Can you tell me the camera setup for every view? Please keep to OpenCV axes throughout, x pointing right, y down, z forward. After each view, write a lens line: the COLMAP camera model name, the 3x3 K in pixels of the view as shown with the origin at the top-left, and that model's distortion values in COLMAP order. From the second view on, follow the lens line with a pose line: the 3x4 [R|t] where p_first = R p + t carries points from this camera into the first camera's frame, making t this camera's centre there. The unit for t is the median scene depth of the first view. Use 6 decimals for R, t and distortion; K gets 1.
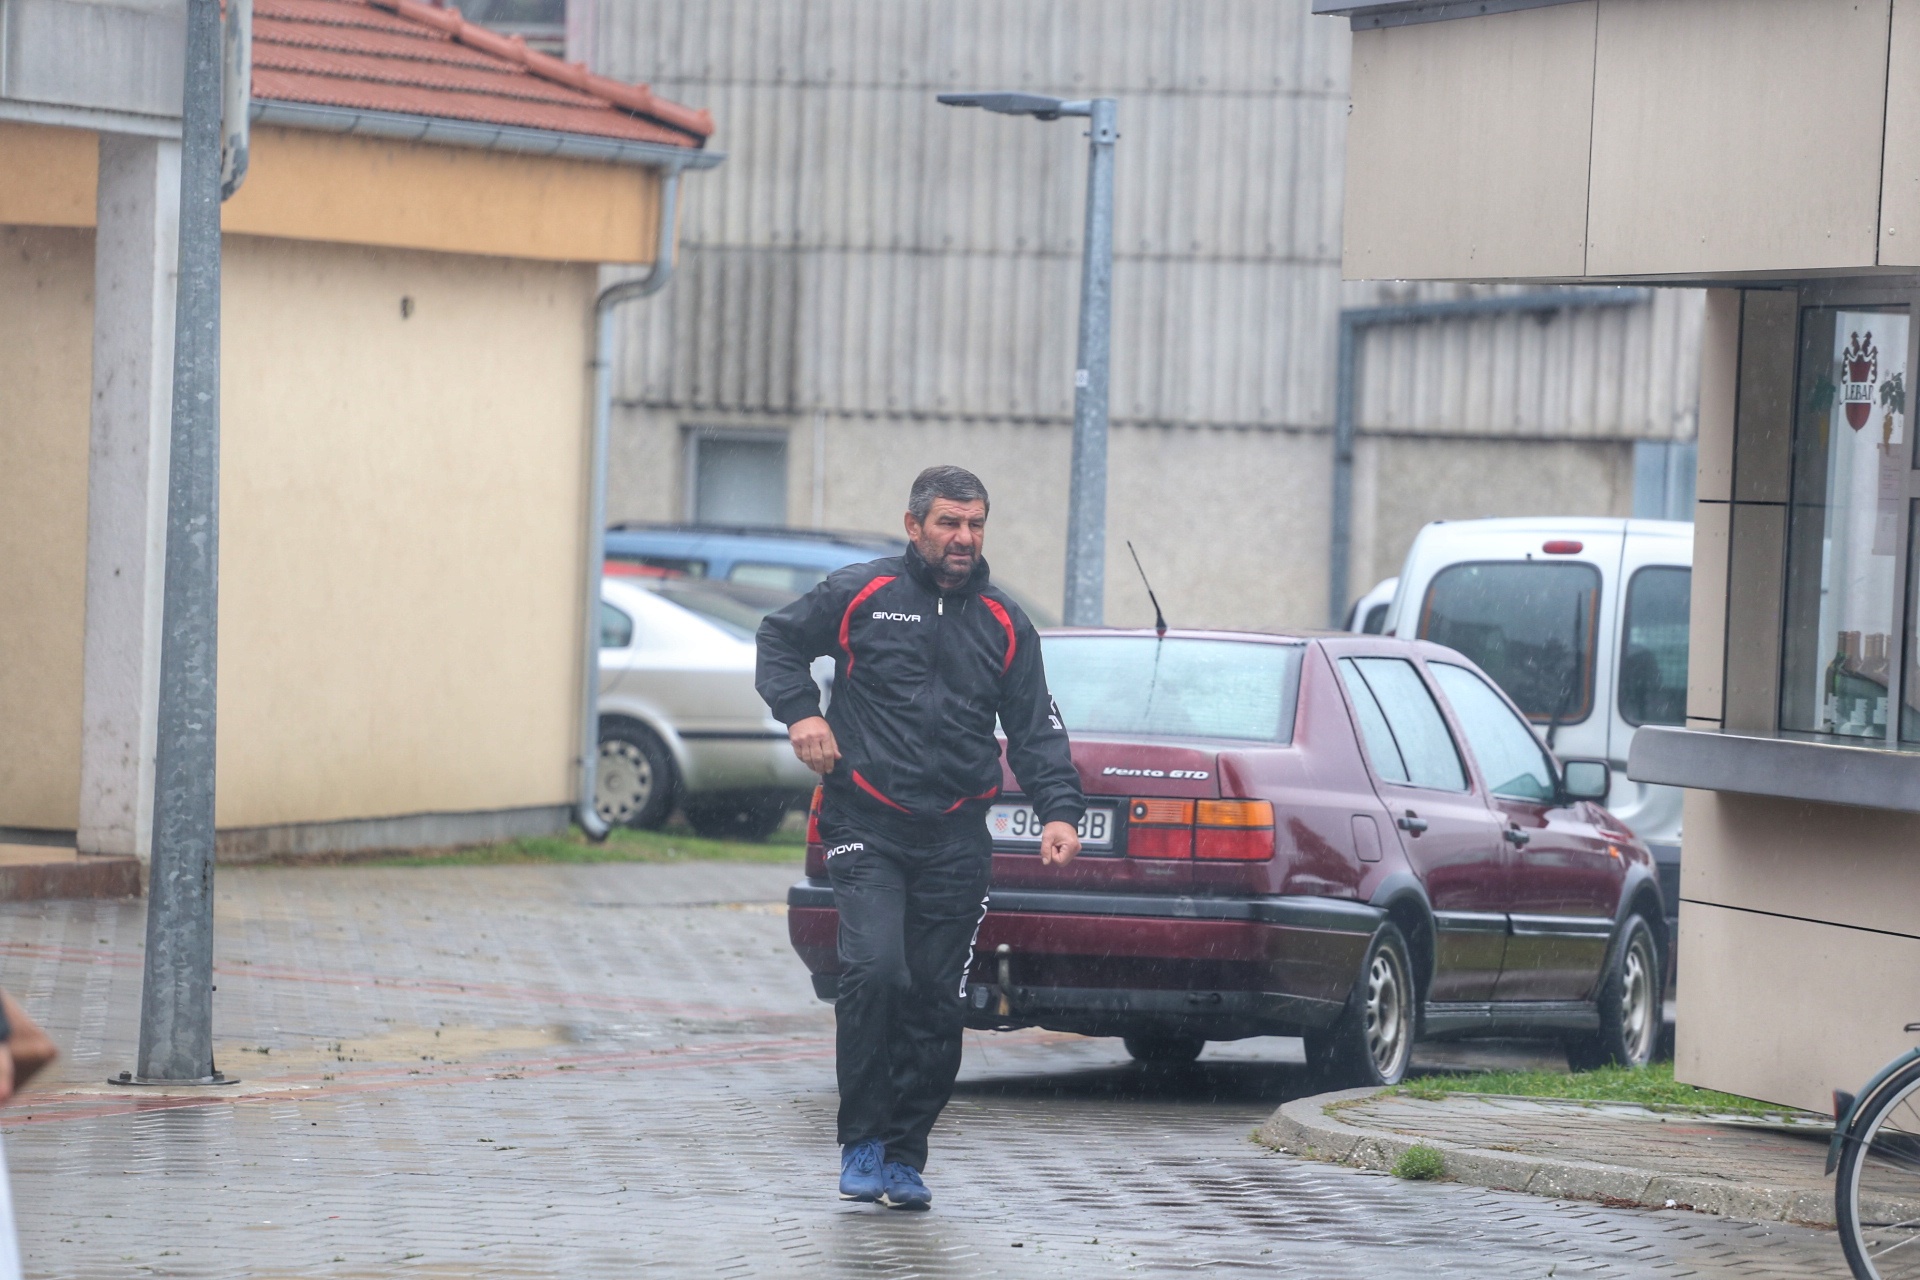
lens RADIAL K [[10095.1, 0, 960.0], [0, 10095.1, 640.0], [0, 0, 1]] dist [2.037090, 5.985622]
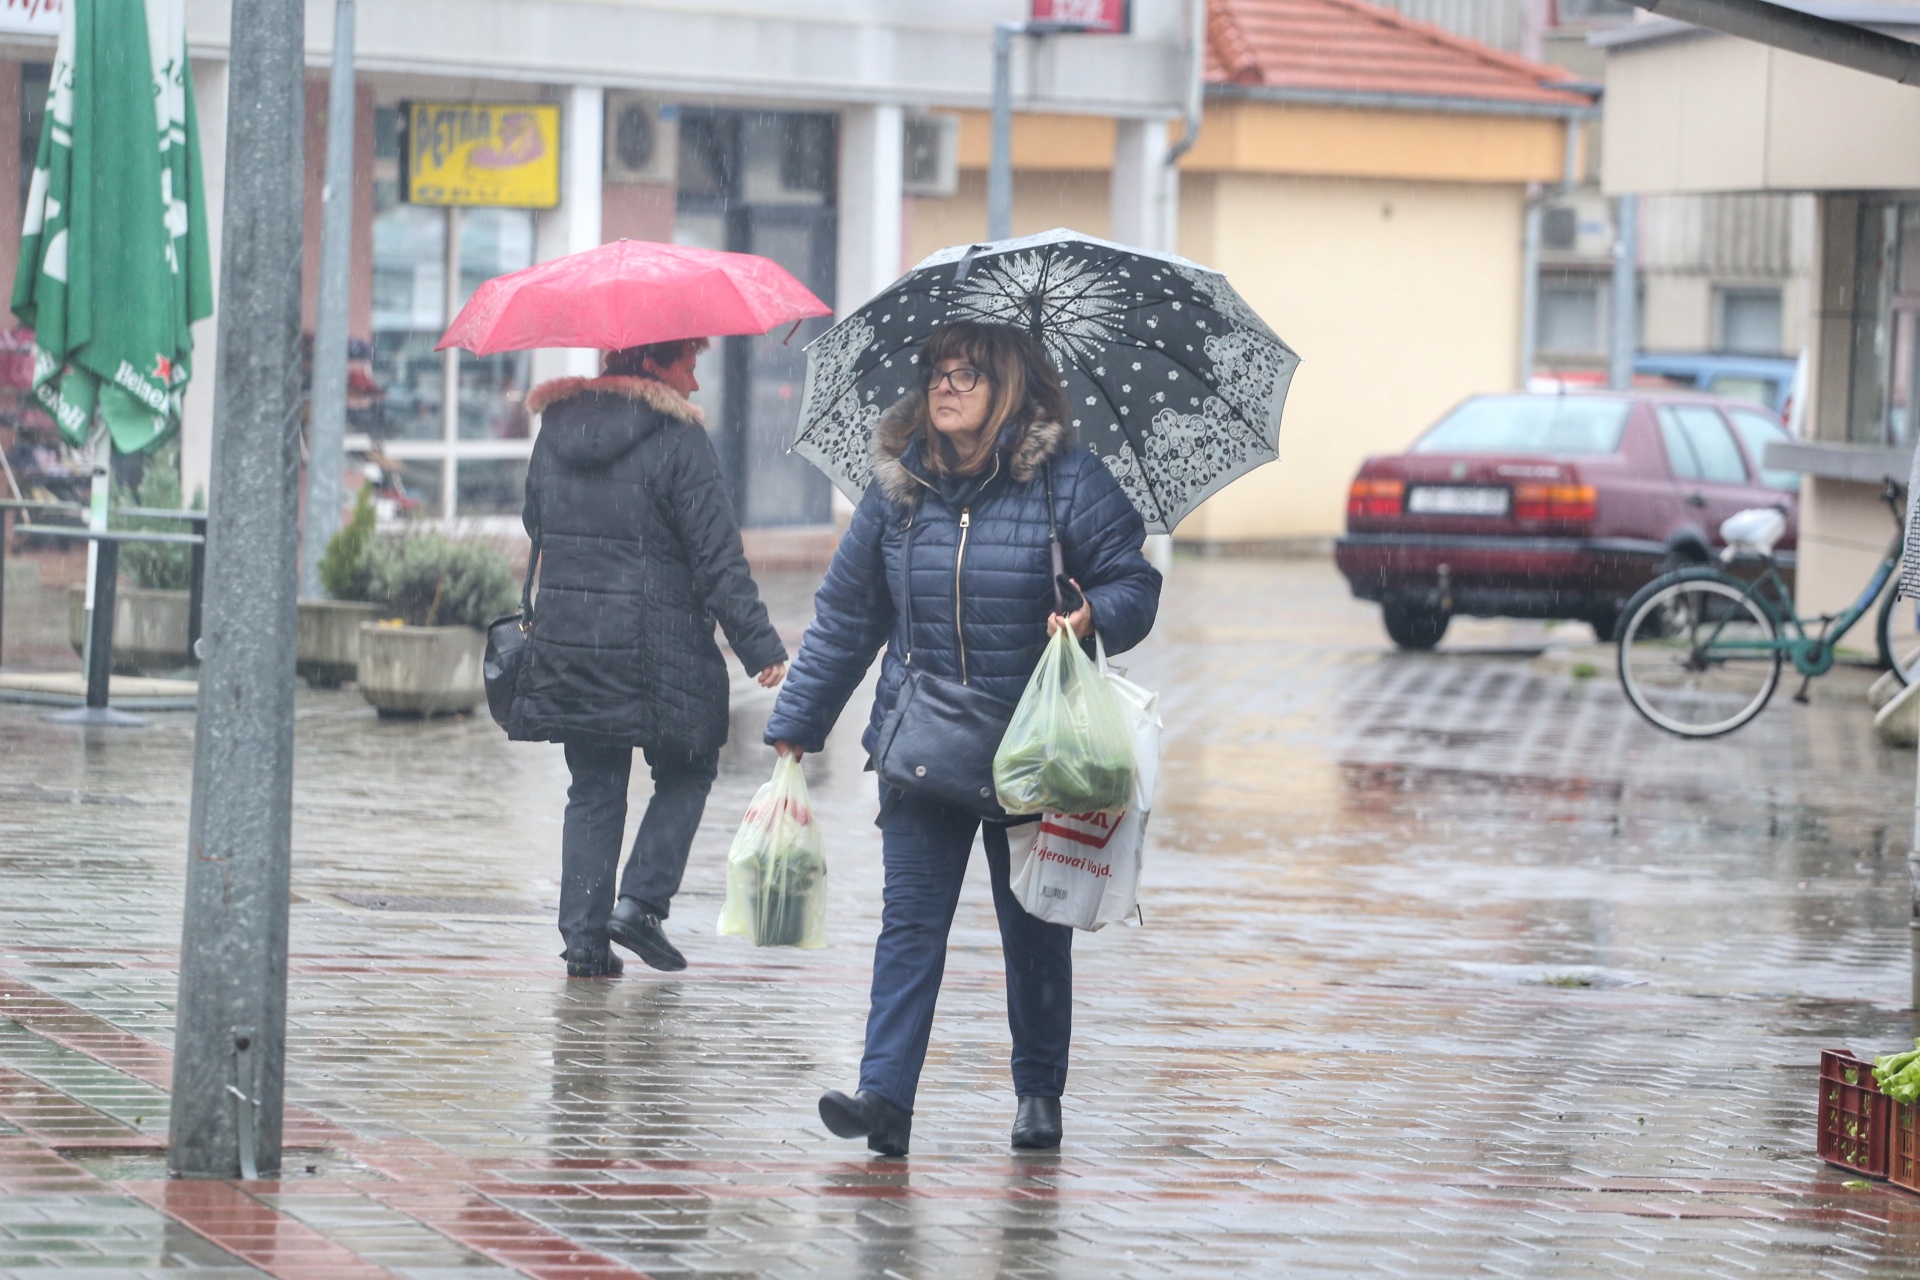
lens RADIAL K [[8016.4, 0, 960.0], [0, 8016.4, 640.0], [0, 0, 1]] dist [1.028842, 0.301858]
pose [[0.981473, -0.001824, -0.191590, 0.188577], [0.005836, 0.999775, 0.020375, 0.013164], [0.191510, -0.021116, 0.981264, -0.404912]]
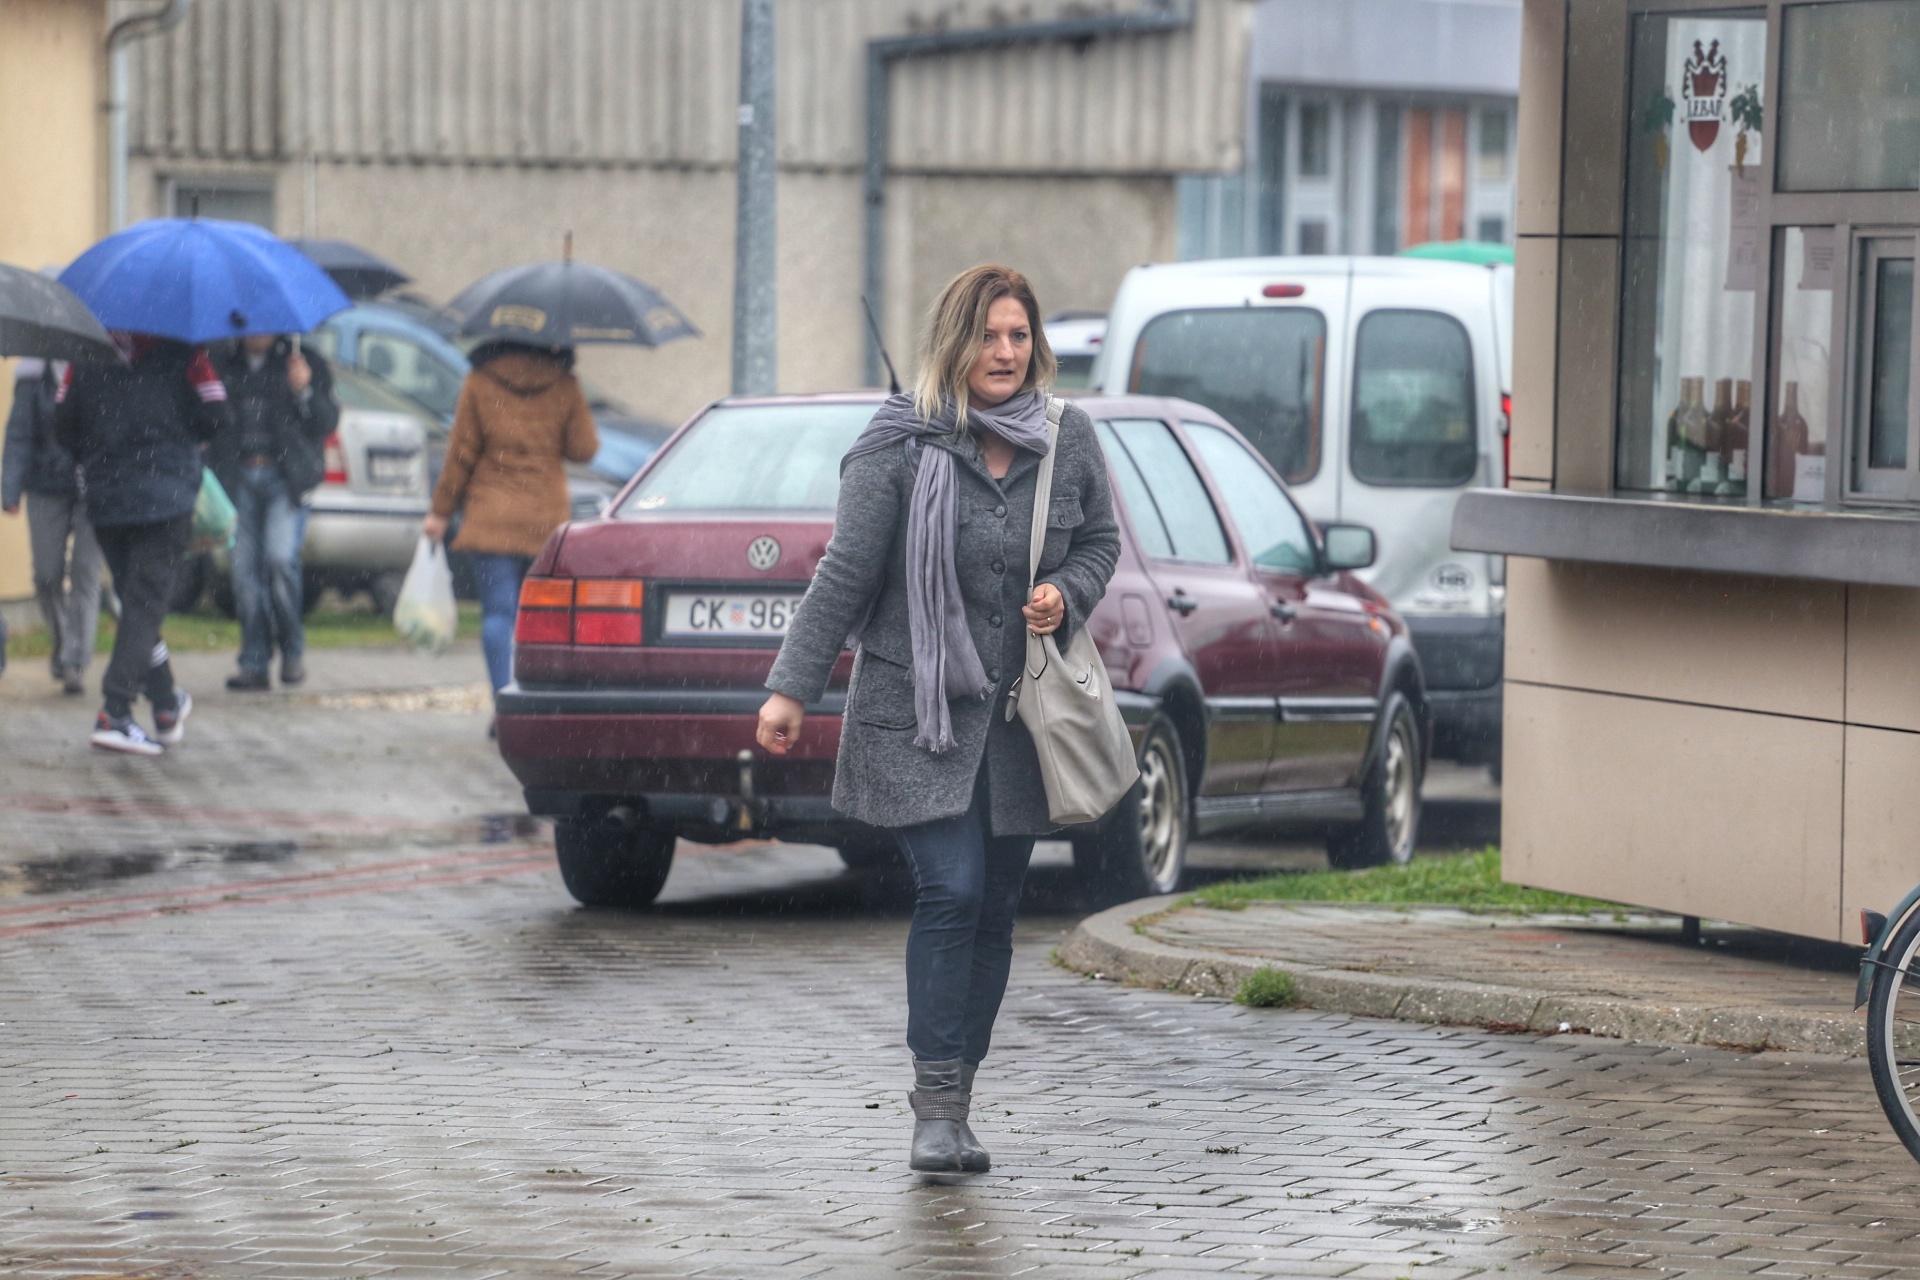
lens RADIAL K [[10153.3, 0, 960.0], [0, 10153.3, 640.0], [0, 0, 1]] dist [2.124971, -0.315074]
pose [[0.997547, -0.025331, 0.065251, -0.034312], [0.023686, 0.999385, 0.025869, -0.002461], [-0.065866, -0.024260, 0.997534, 0.099497]]
